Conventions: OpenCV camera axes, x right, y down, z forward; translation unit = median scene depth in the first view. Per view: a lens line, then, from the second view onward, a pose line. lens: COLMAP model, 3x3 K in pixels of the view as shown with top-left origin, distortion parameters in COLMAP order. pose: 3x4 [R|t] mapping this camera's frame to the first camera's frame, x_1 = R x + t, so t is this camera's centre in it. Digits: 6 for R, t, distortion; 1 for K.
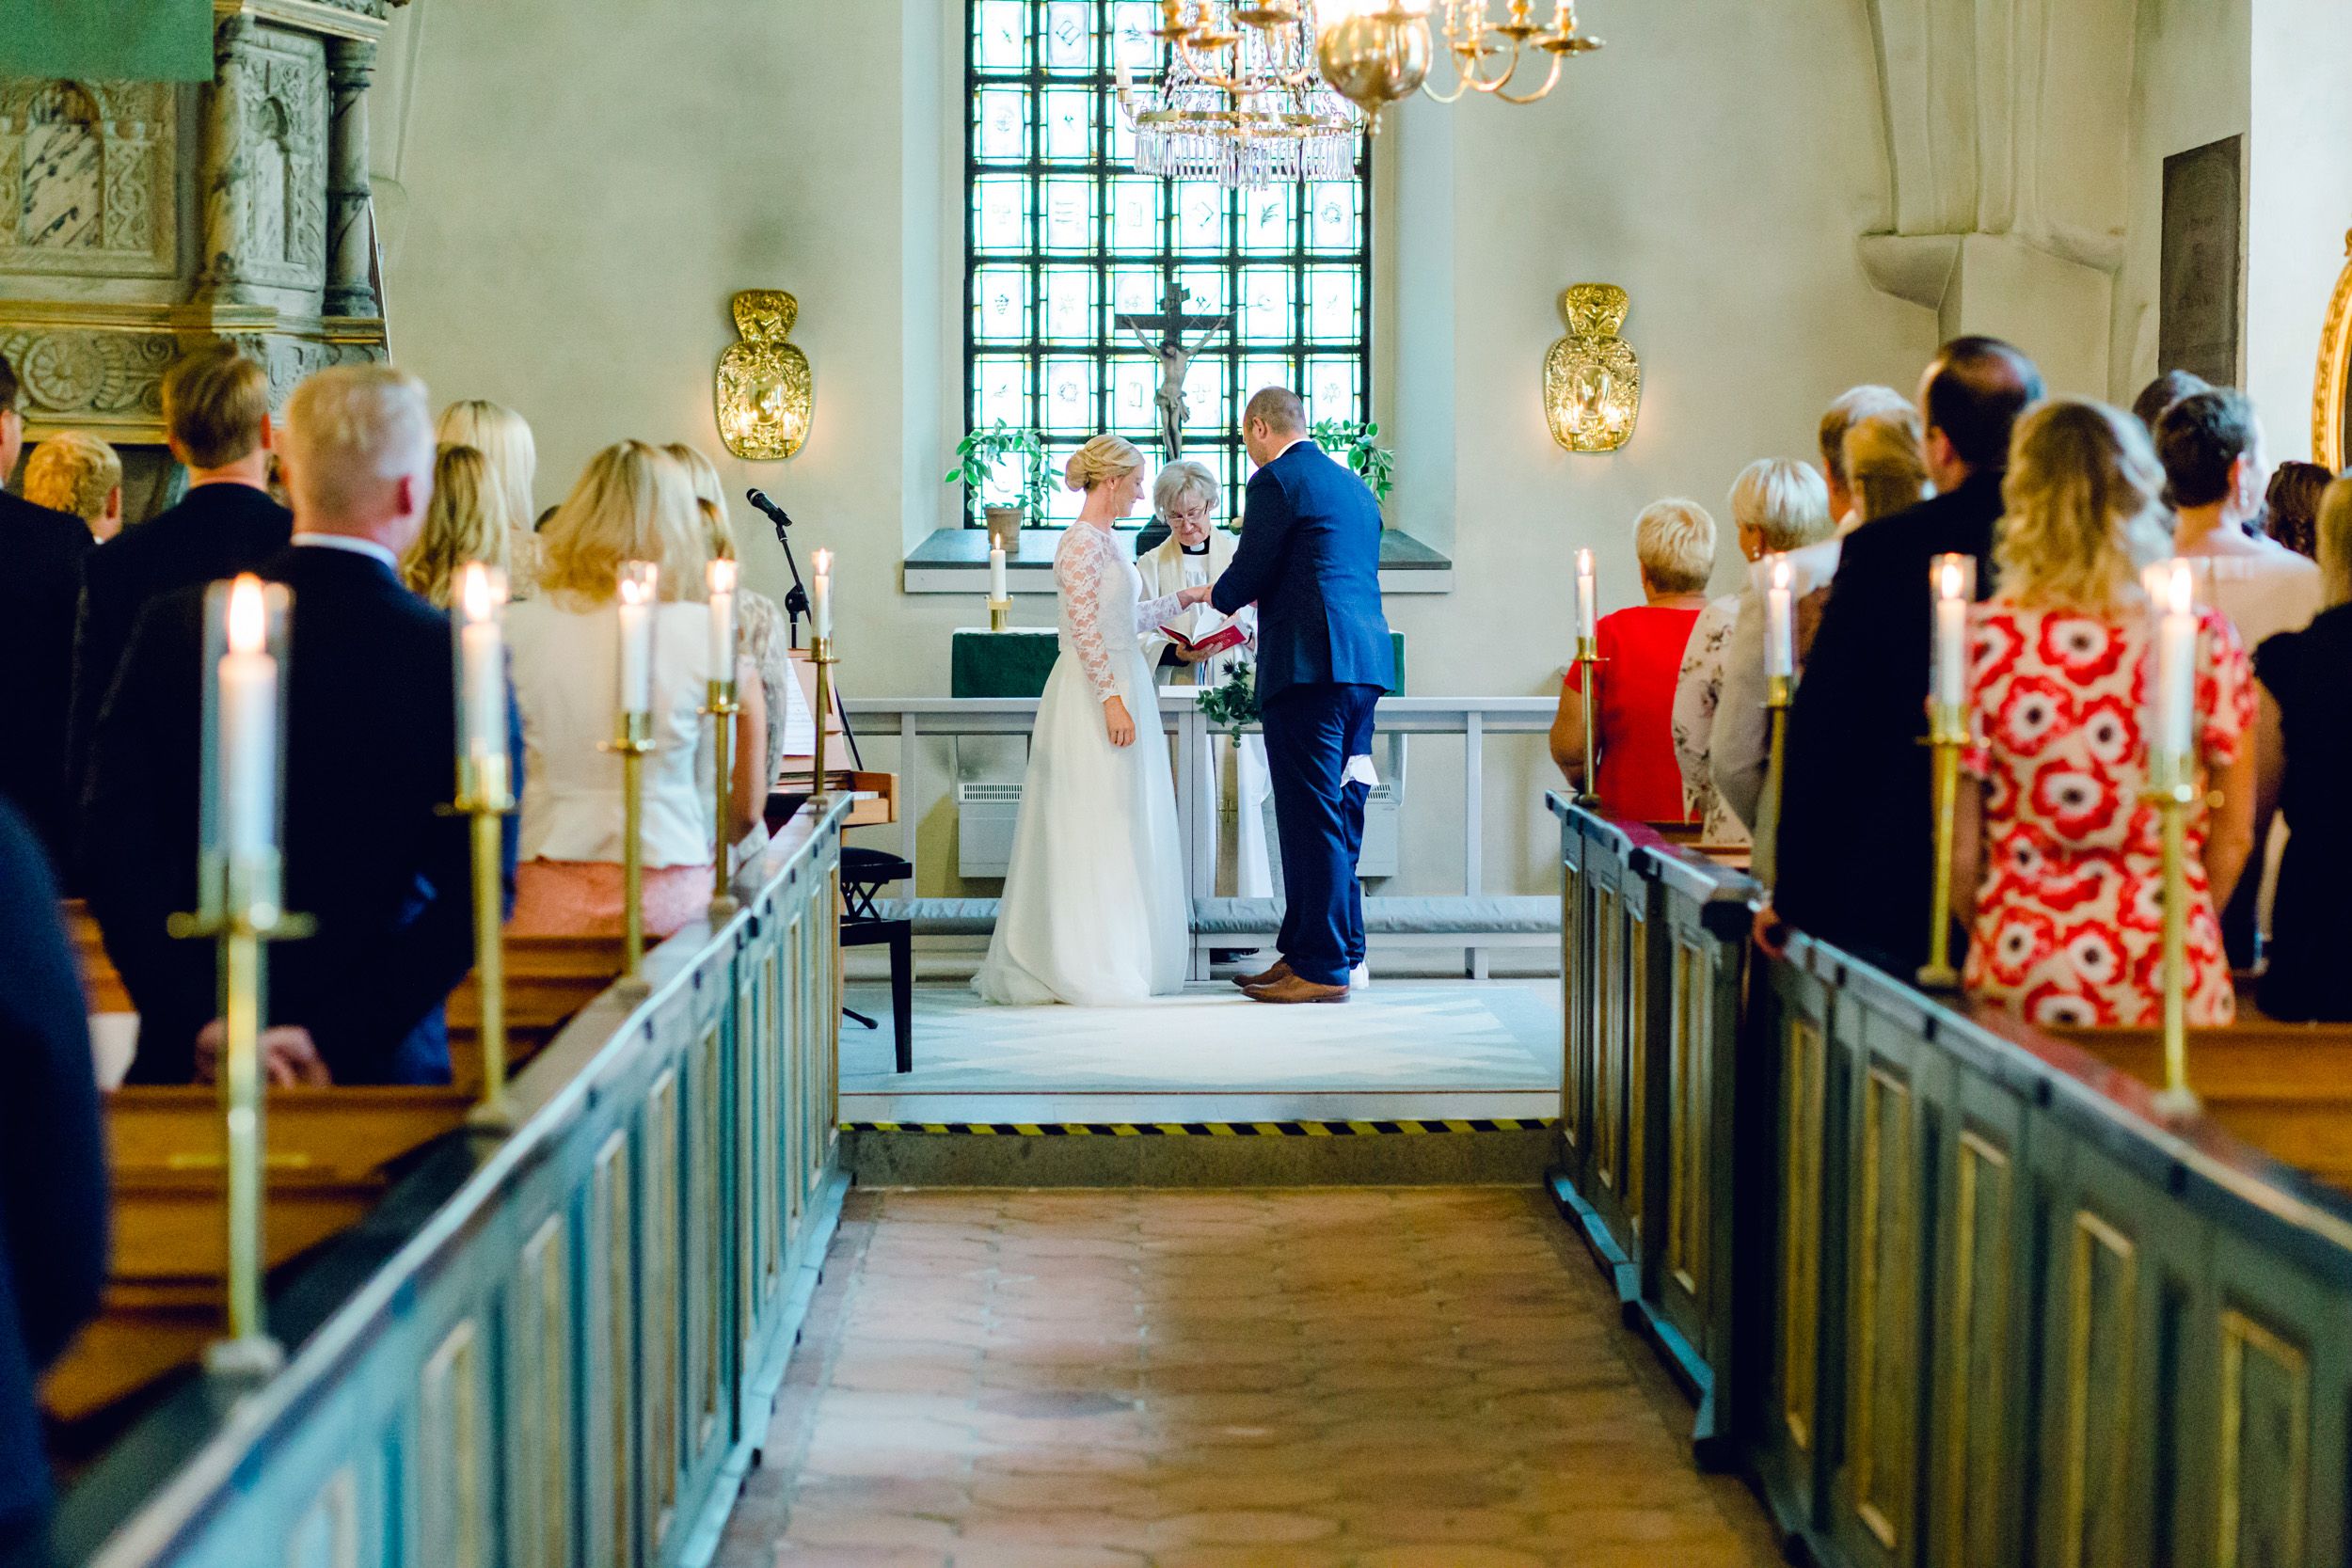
lens RADIAL K [[6066.9, 0, 1173.8], [0, 6066.9, 795.8], [0, 0, 1]] dist [-0.036026, 0.000000]
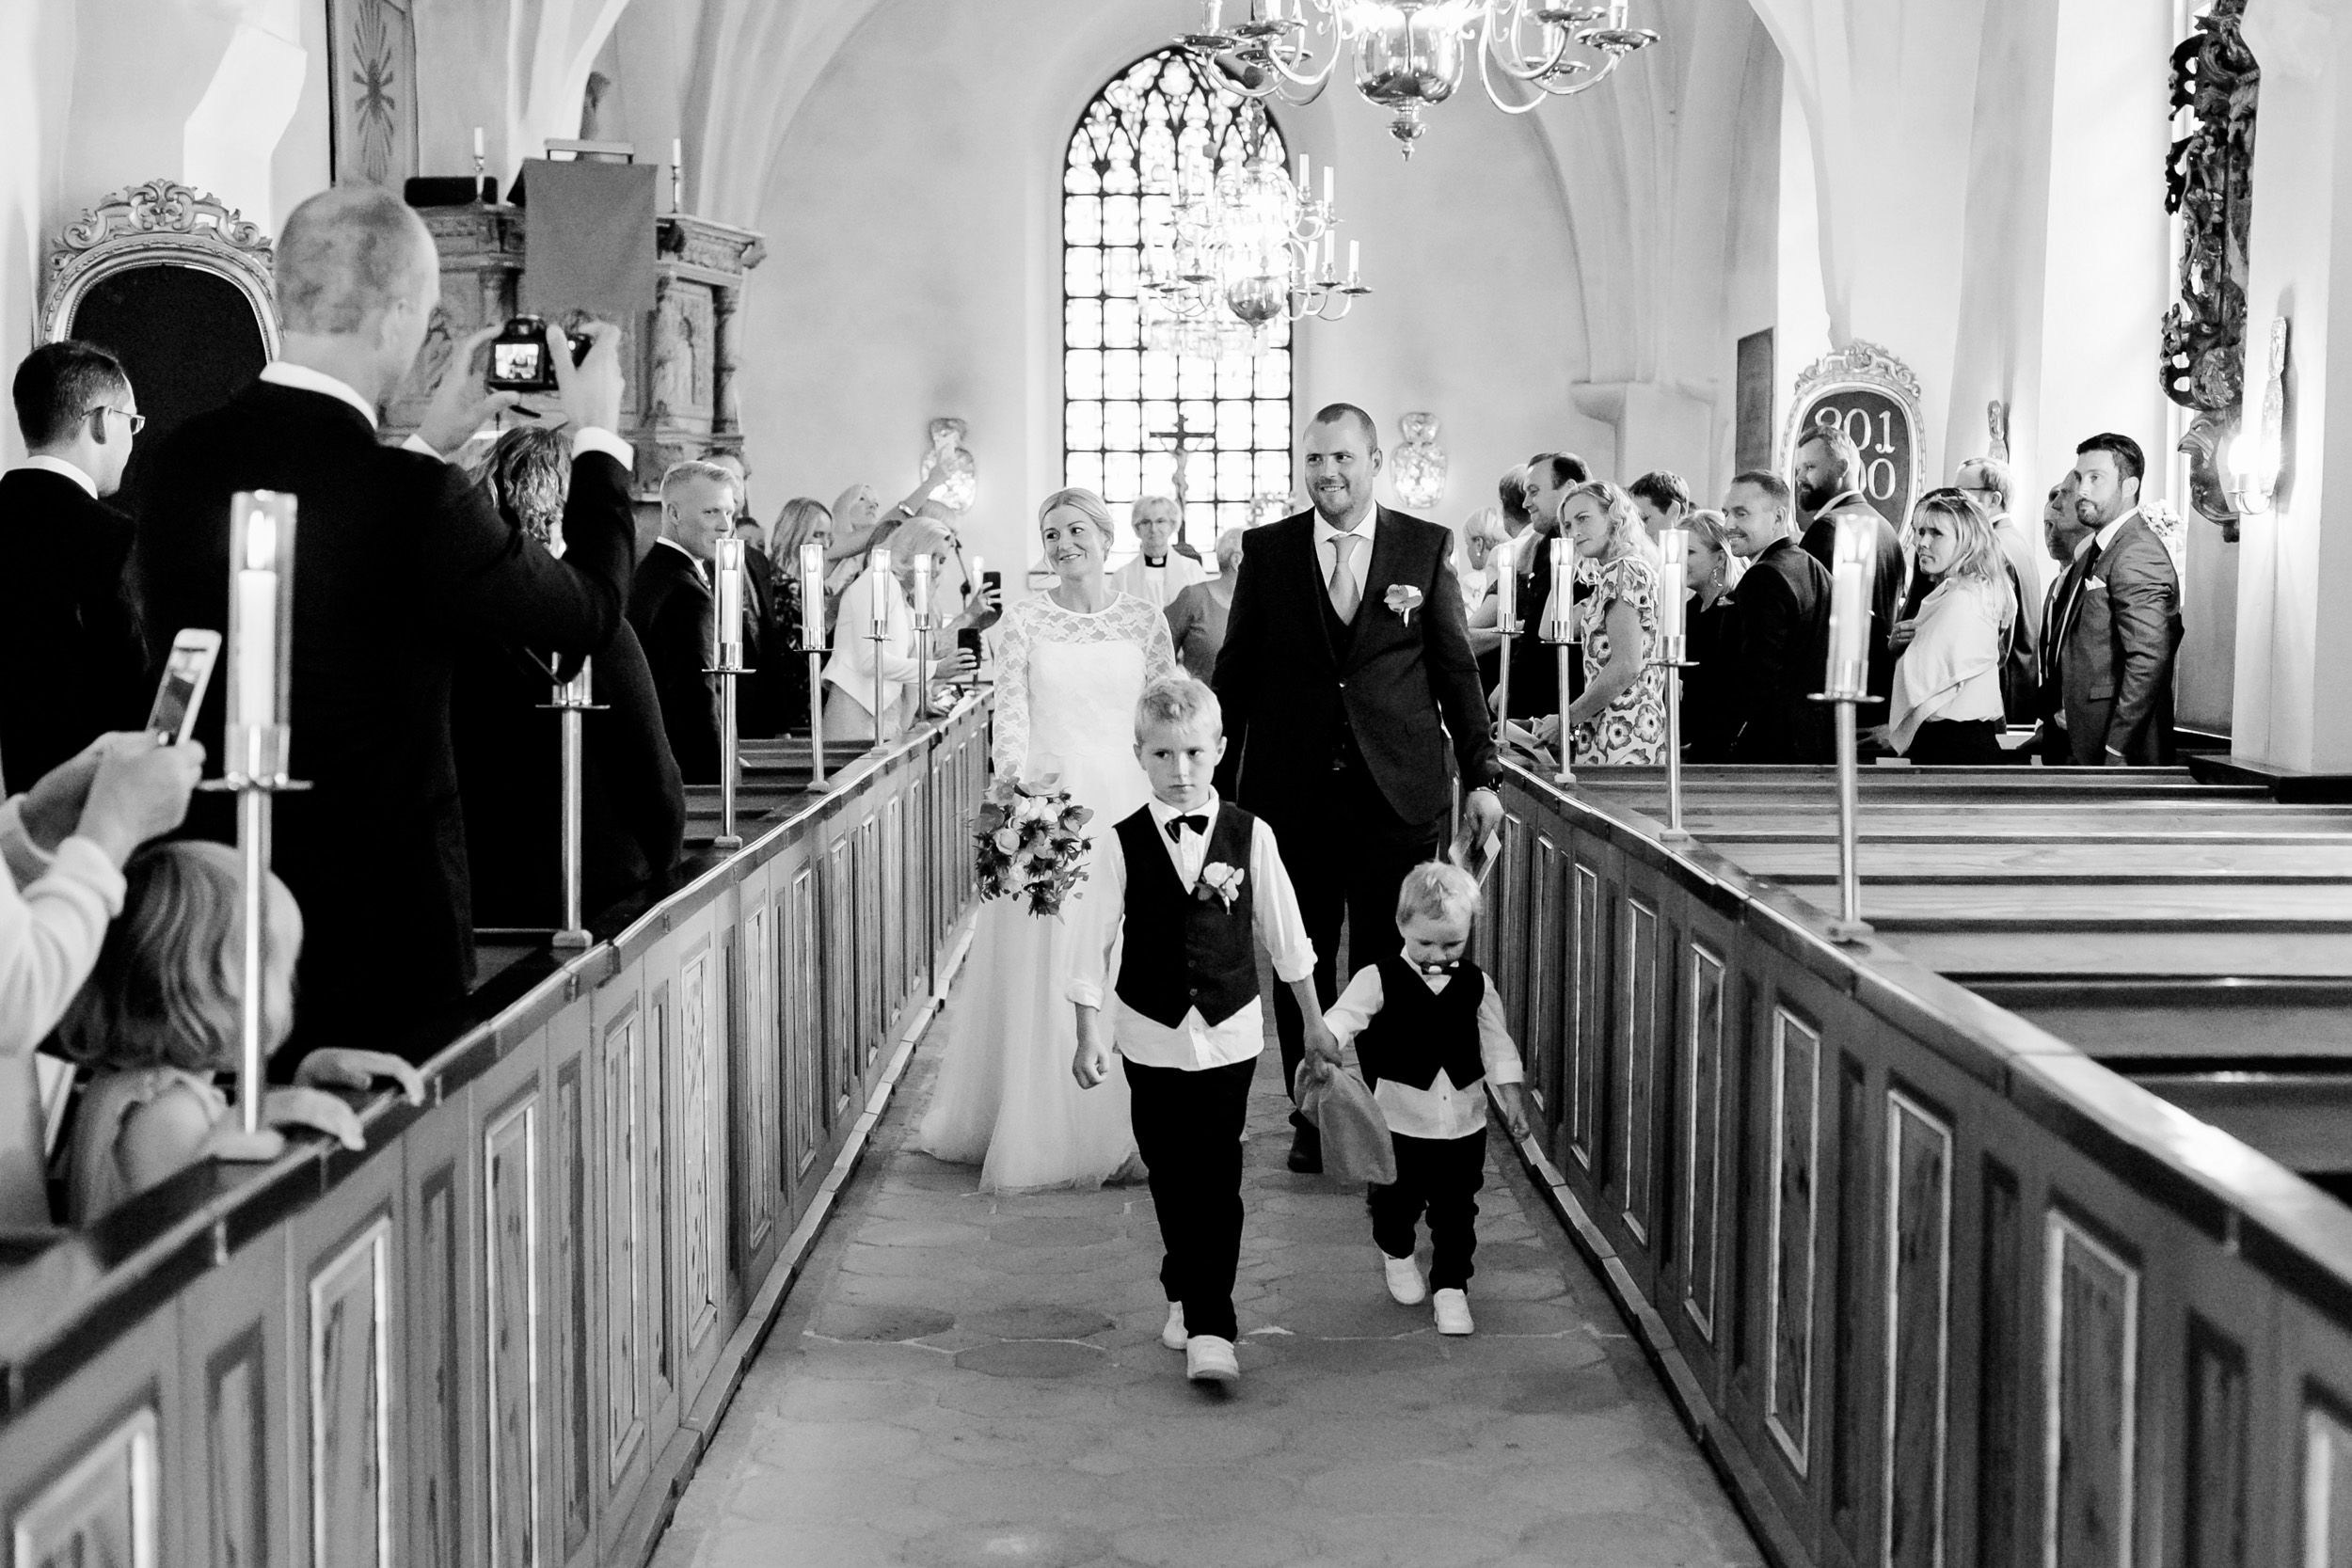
lens RADIAL K [[3648.7, 0, 1187.7], [0, 3648.7, 780.2], [0, 0, 1]] dist [0.005566, 0.000000]
pose [[0.999983, -0.004334, -0.003815, 0.009136], [0.004396, 0.999857, 0.016323, 0.008504], [0.003744, -0.016339, 0.999859, -0.106513]]
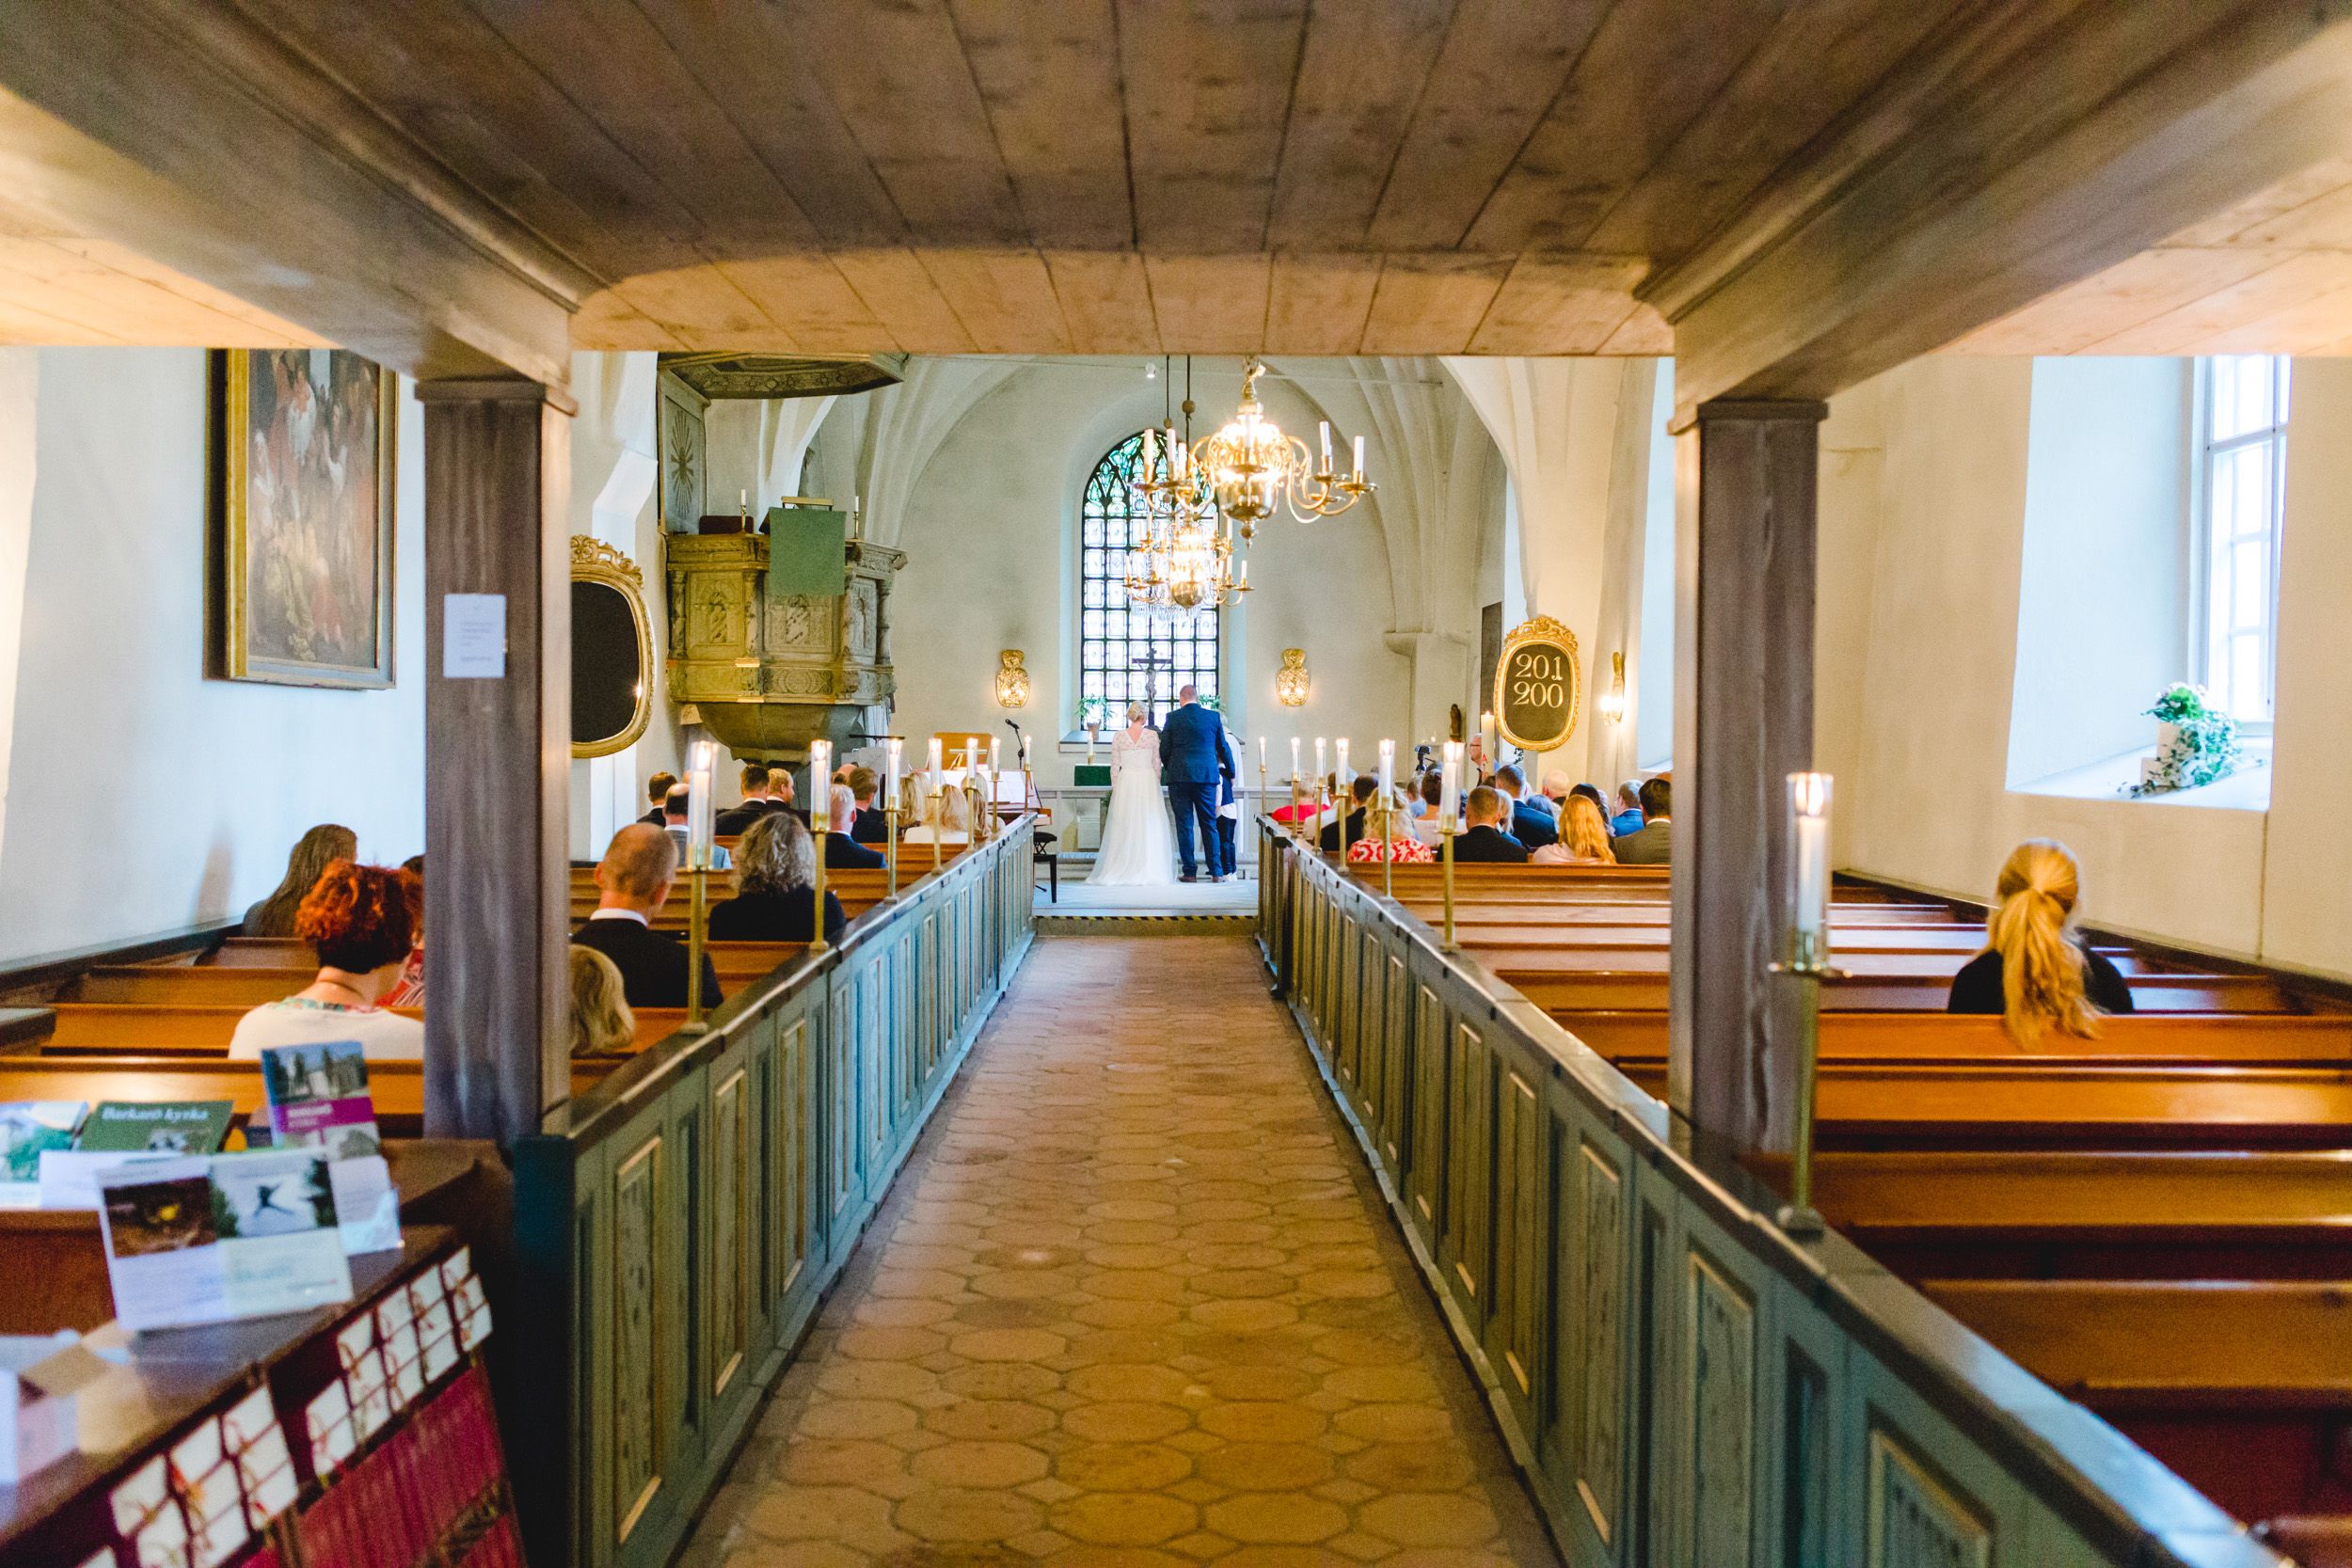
lens RADIAL K [[2254.6, 0, 1175.4], [0, 2254.6, 775.7], [0, 0, 1]] dist [0.027513, 0.000000]
pose [[0.999985, 0.004452, 0.003309, 0.013630], [-0.004370, 0.999698, -0.024195, 0.007247], [-0.003416, 0.024180, 0.999702, -0.162888]]
